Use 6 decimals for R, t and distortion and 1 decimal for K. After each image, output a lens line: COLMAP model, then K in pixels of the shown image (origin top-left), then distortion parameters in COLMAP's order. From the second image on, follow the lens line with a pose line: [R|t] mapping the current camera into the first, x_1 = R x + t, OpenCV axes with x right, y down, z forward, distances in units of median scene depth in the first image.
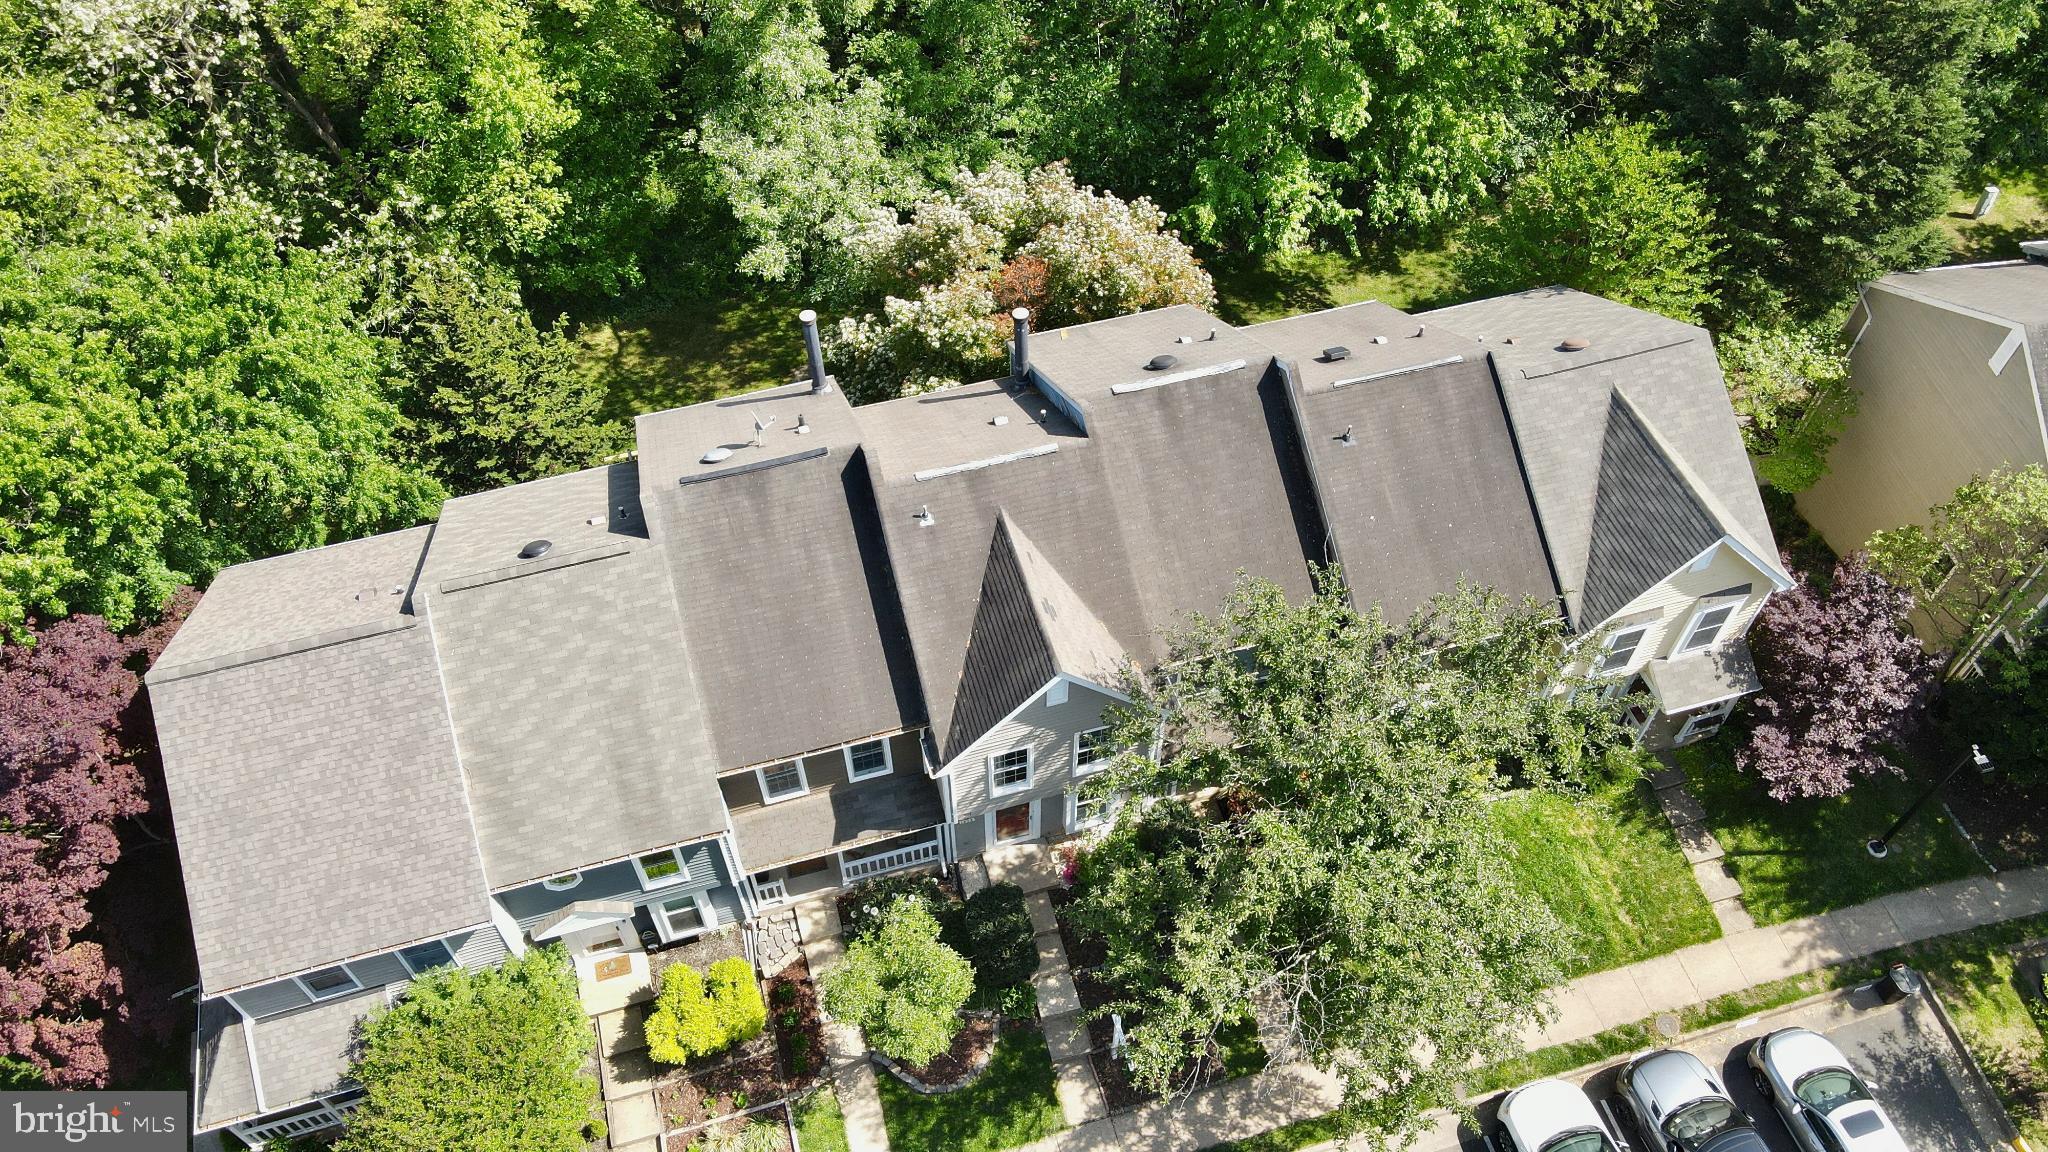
lens RADIAL K [[1505.9, 0, 1026.1], [0, 1505.9, 592.4], [0, 0, 1]] dist [0.005075, 0.003931]
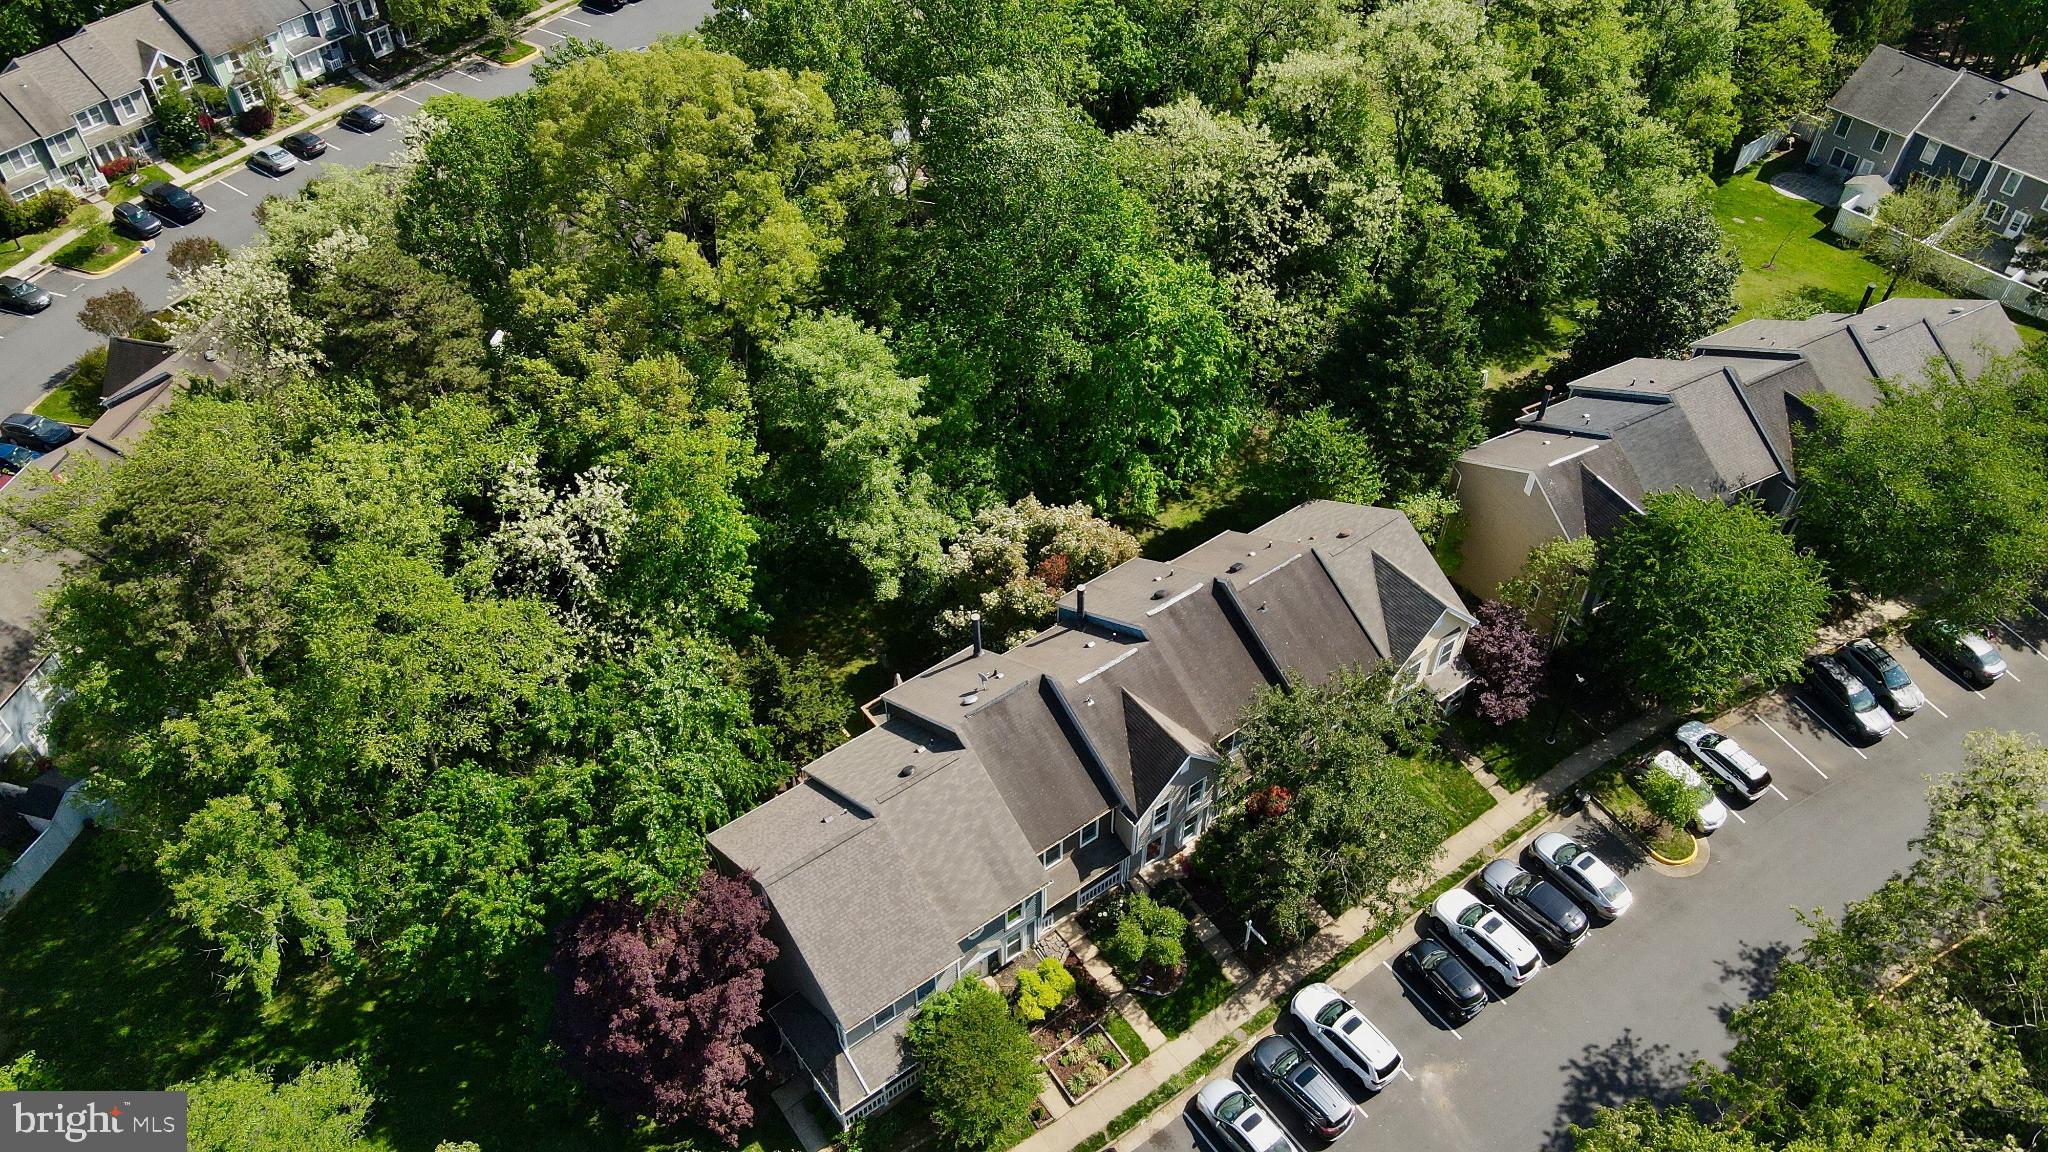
lens RADIAL K [[1505.9, 0, 1026.1], [0, 1505.9, 592.4], [0, 0, 1]] dist [0.005075, 0.003931]
pose [[0.936008, -0.246998, 0.250761, -0.553353], [0.274476, 0.958201, -0.080705, -0.045629], [-0.220346, 0.144368, 0.964679, -0.820988]]
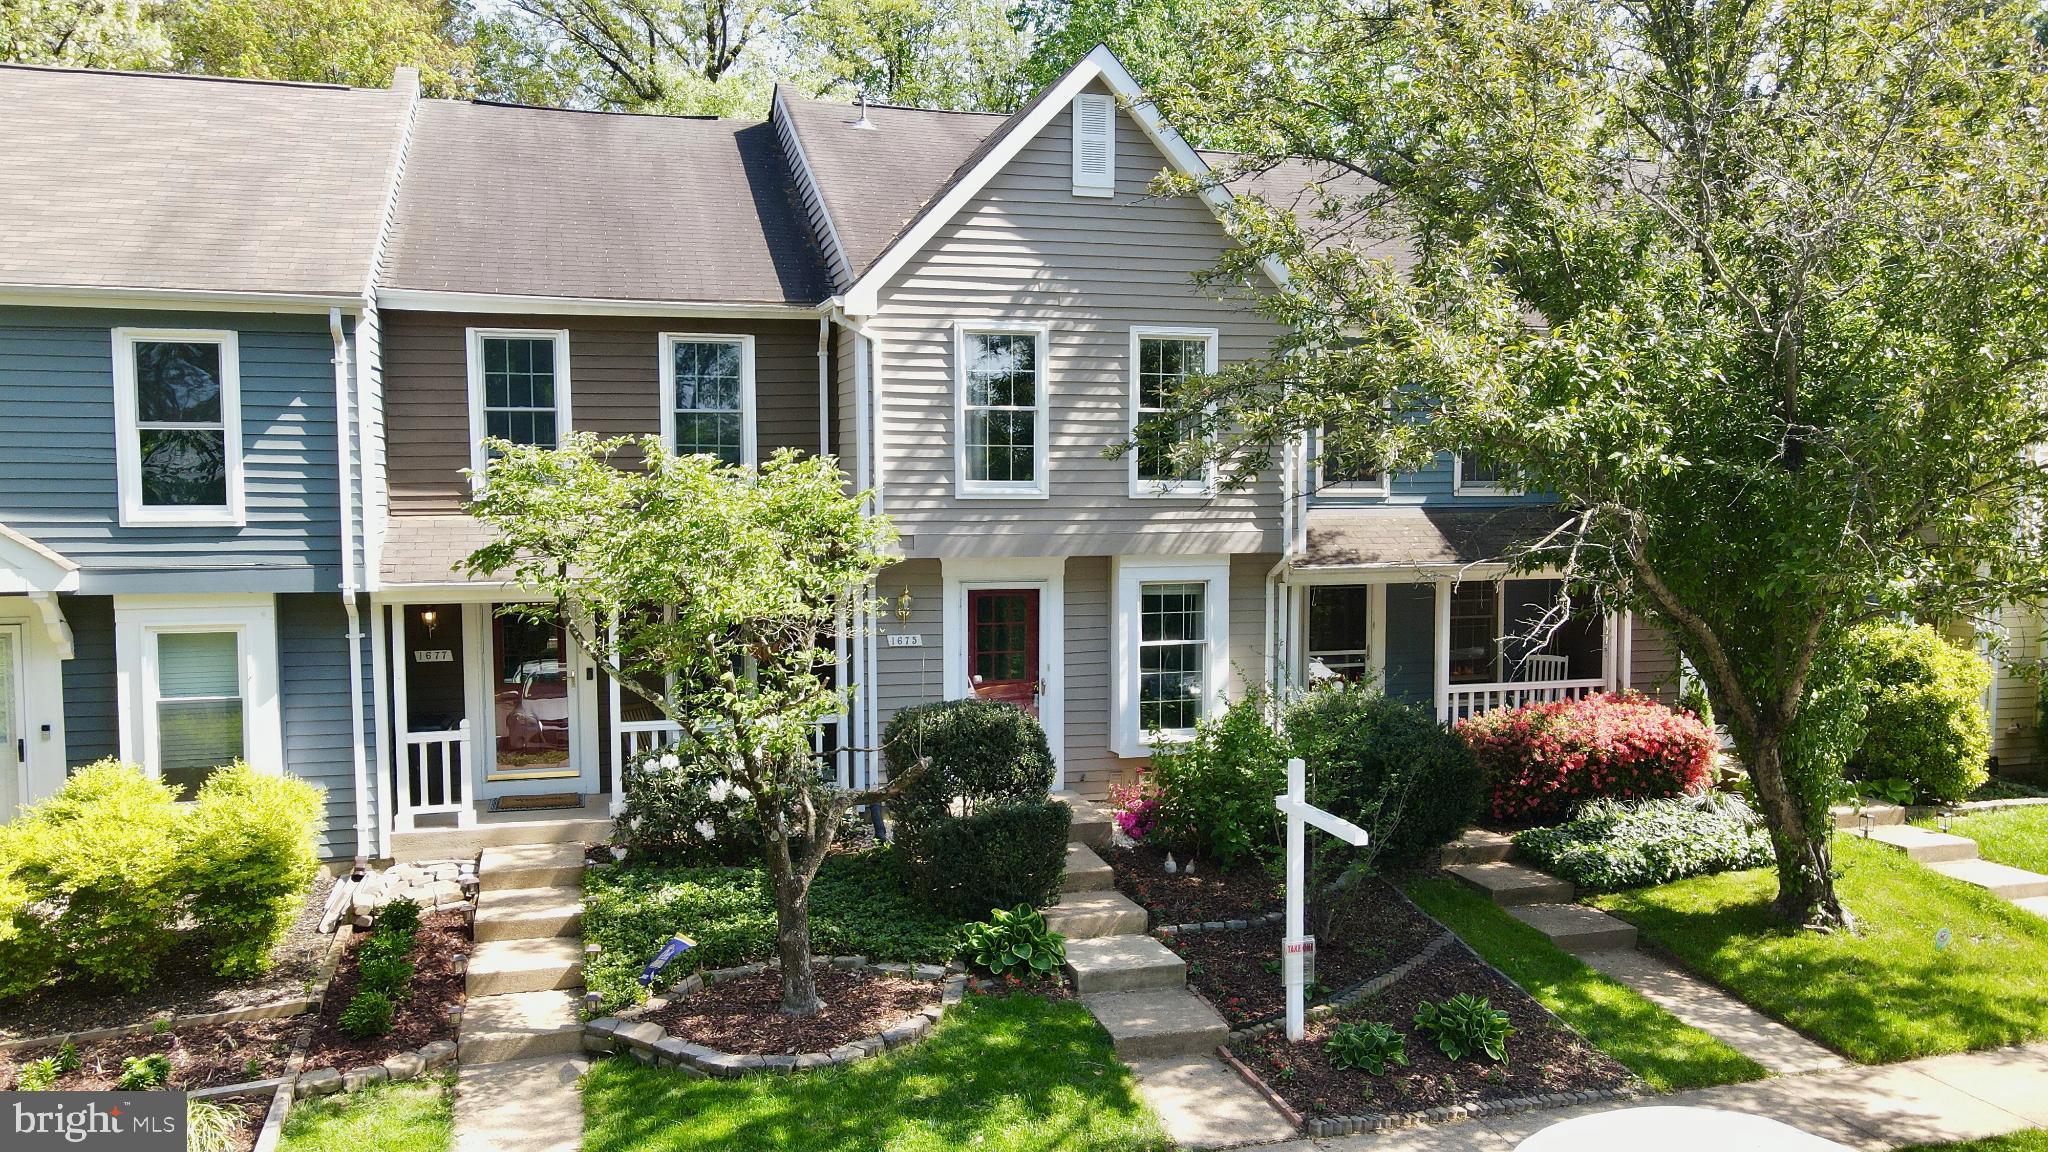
lens RADIAL K [[1505.9, 0, 1026.1], [0, 1505.9, 592.4], [0, 0, 1]] dist [0.005075, 0.003931]
pose [[0.999861, 0.009384, 0.013808, -0.007775], [0.003810, 0.676969, -0.736002, 0.479842], [-0.016254, 0.735952, 0.676839, 0.672824]]
